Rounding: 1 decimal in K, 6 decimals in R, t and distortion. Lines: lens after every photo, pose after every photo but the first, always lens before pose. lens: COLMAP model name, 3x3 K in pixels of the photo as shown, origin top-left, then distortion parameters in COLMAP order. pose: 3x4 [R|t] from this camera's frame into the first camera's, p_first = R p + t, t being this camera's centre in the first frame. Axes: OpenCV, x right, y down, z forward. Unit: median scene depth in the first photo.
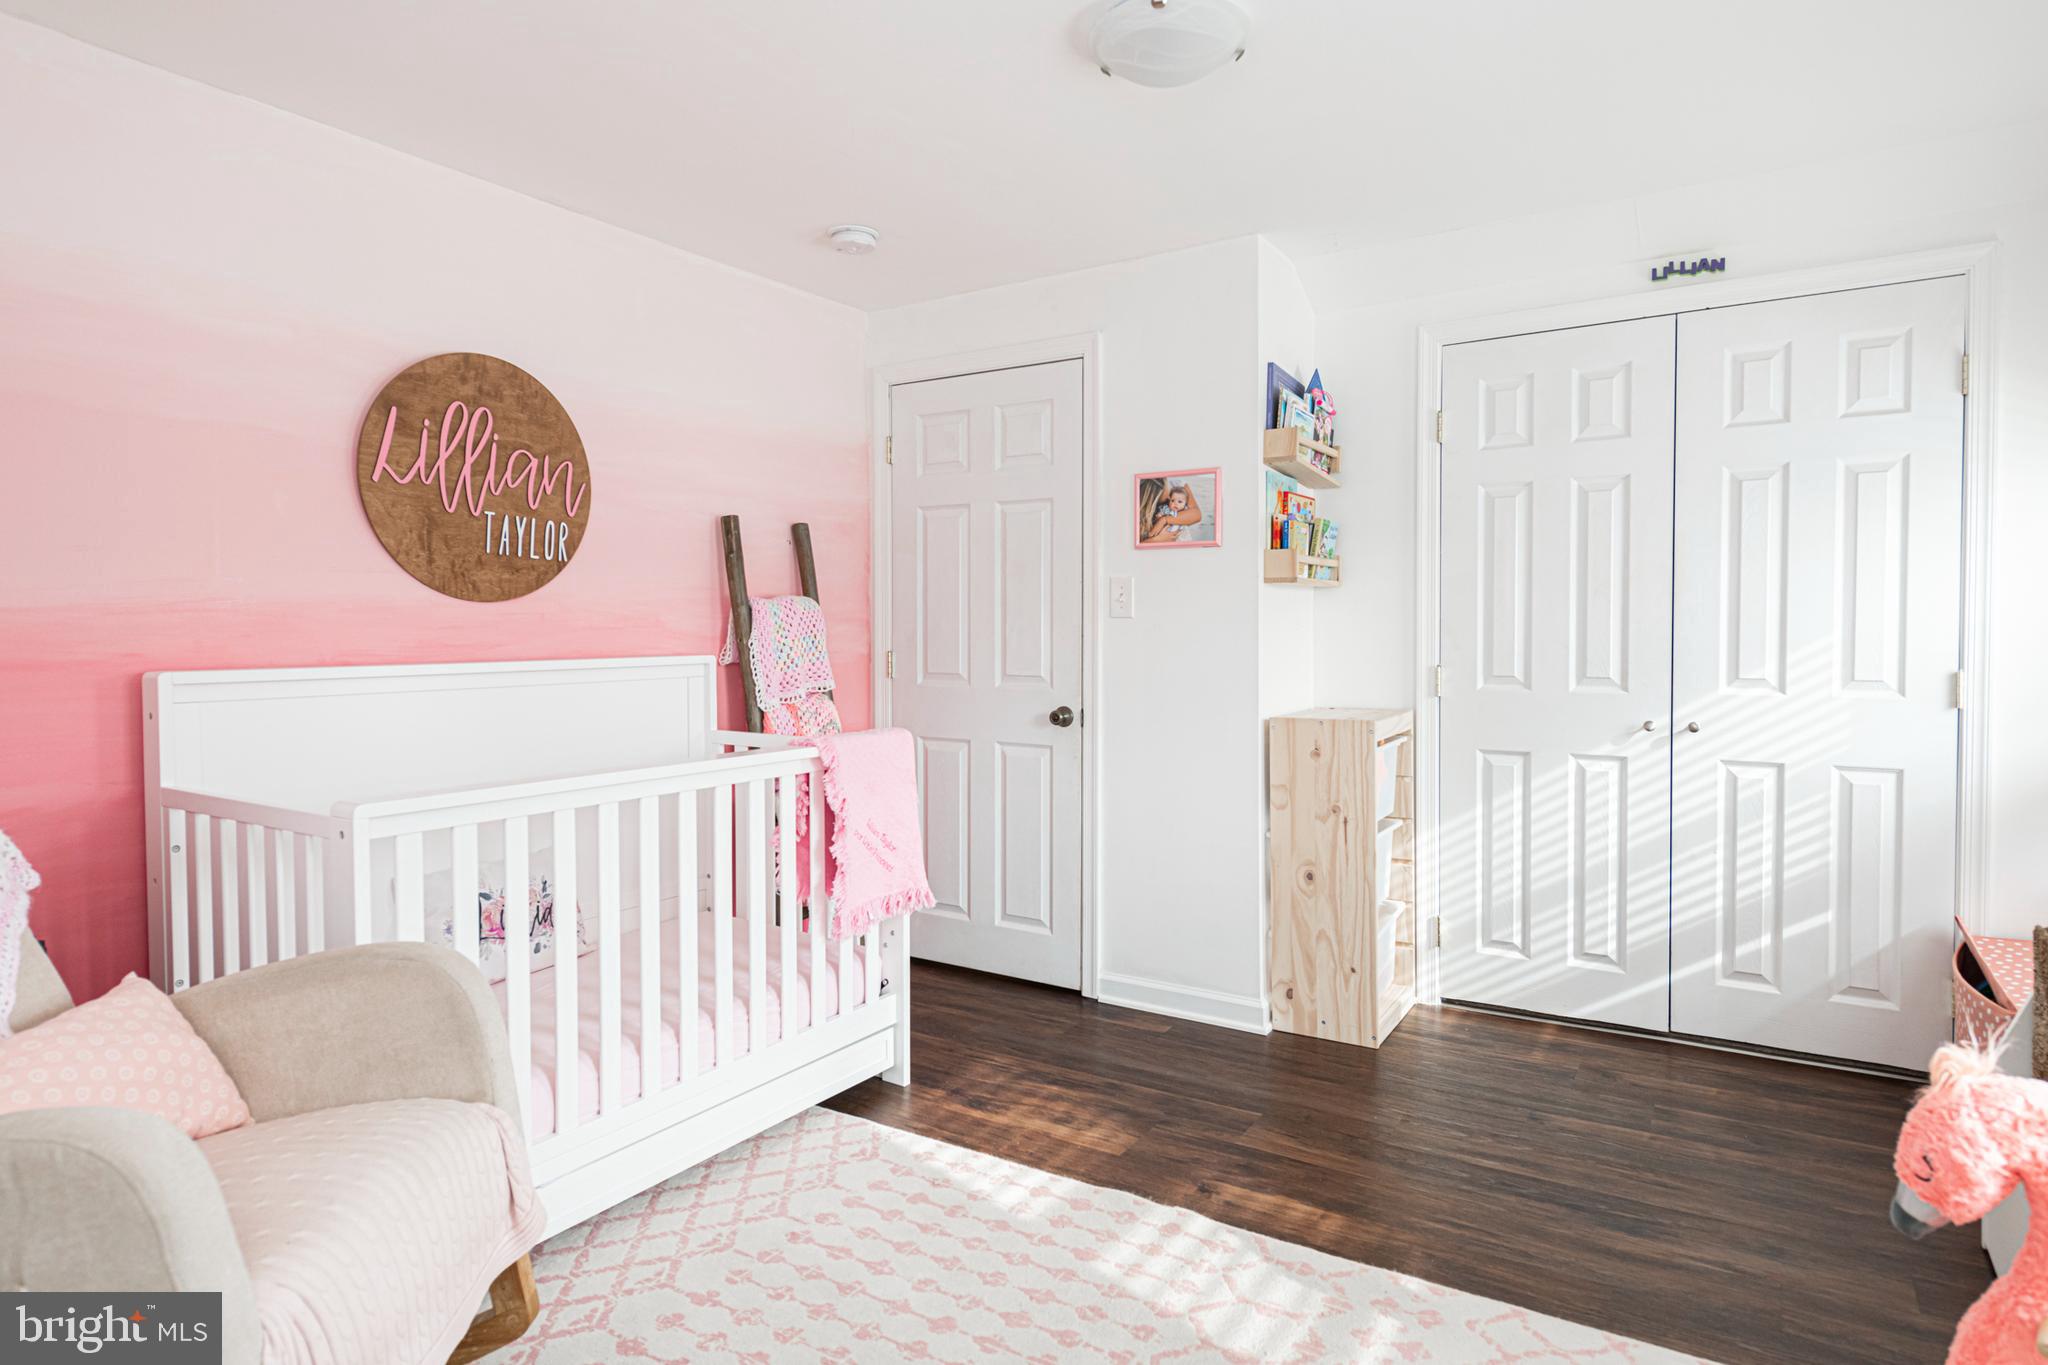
lens RADIAL K [[1126.4, 0, 1031.8], [0, 1126.4, 664.7], [0, 0, 1]] dist [0.002027, -0.001710]
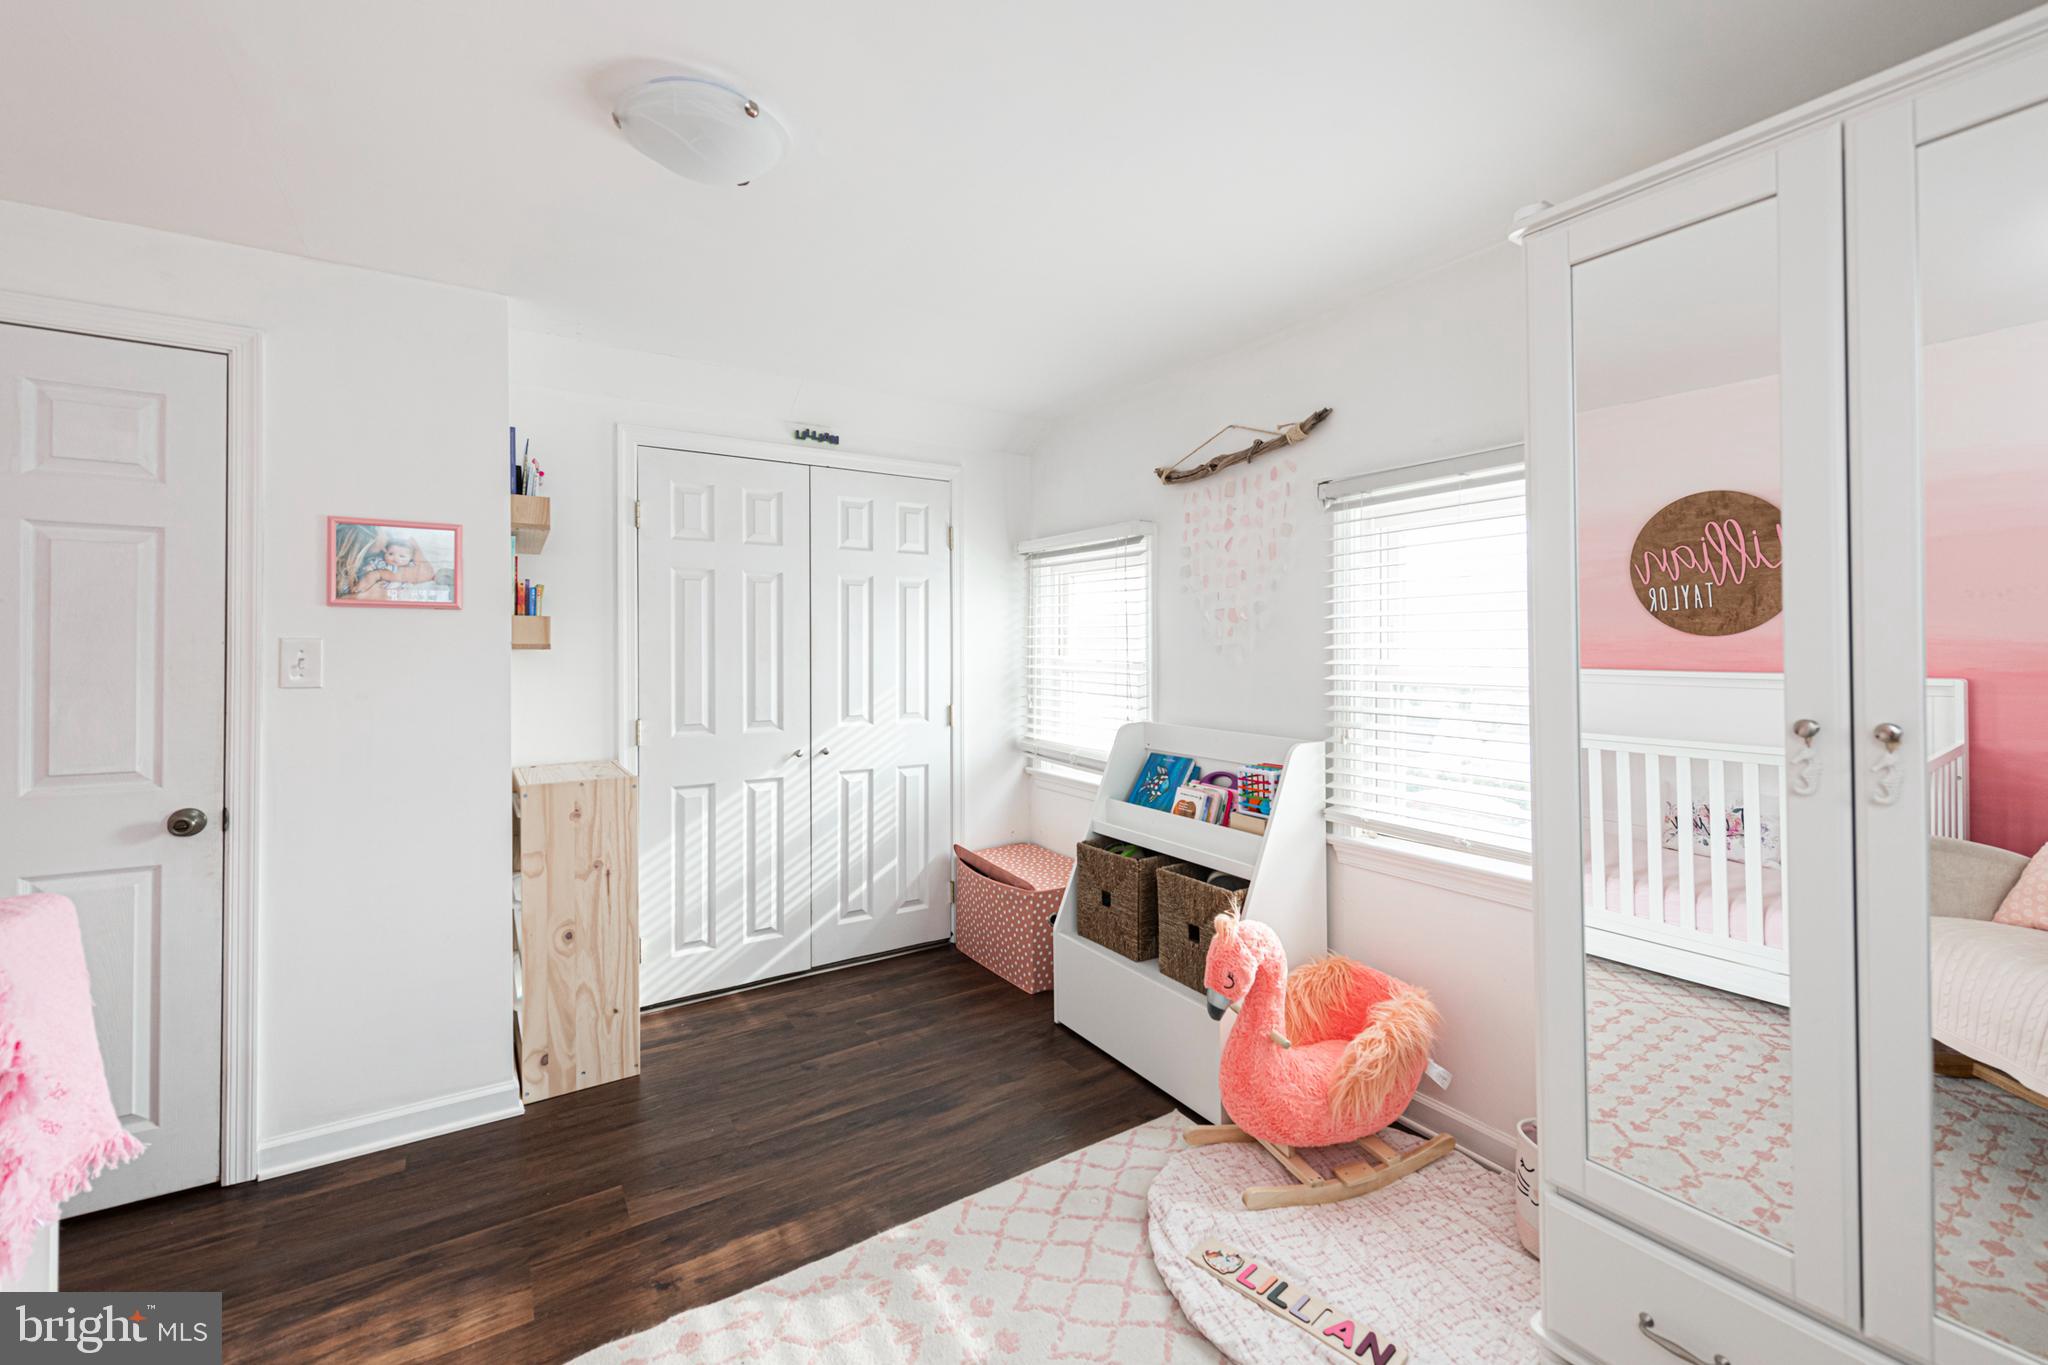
lens RADIAL K [[846.0, 0, 1063.7], [0, 846.0, 647.3], [0, 0, 1]] dist [-0.000890, -0.001251]
pose [[0.401878, 0.005976, 0.915674, -0.289684], [0.027807, 0.999438, -0.018727, -0.049788], [-0.915271, 0.032988, 0.401486, 0.277902]]
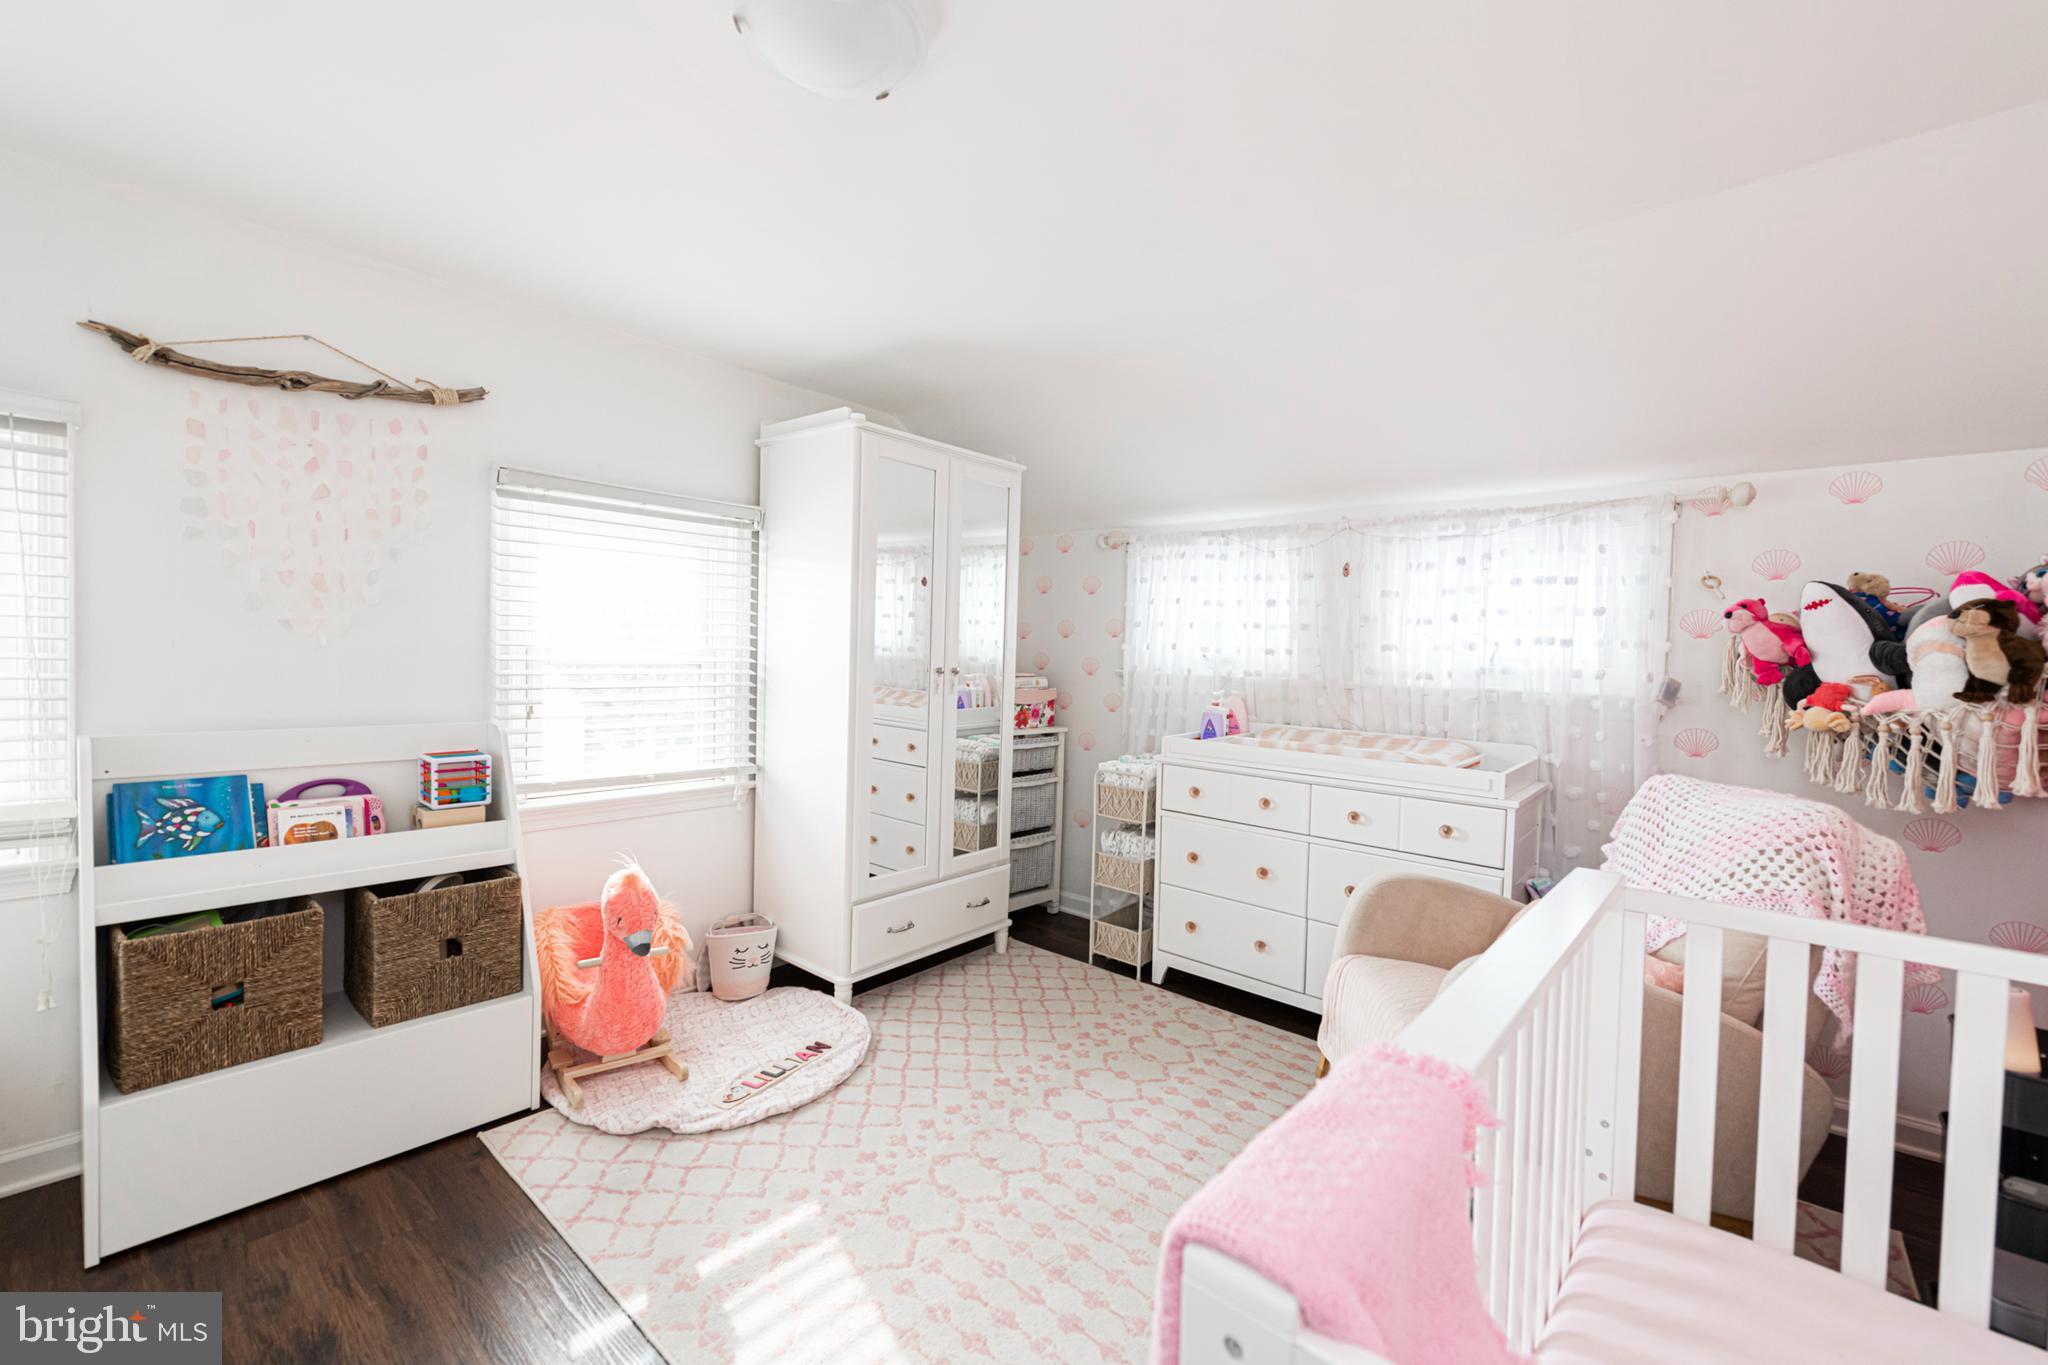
lens RADIAL K [[846.0, 0, 1018.2], [0, 846.0, 677.2], [0, 0, 1]] dist [-0.000890, -0.001251]
pose [[-0.987235, -0.026676, 0.157020, -0.087160], [-0.017746, 0.998159, 0.058001, -0.067233], [-0.158278, 0.054474, -0.985891, 1.095300]]
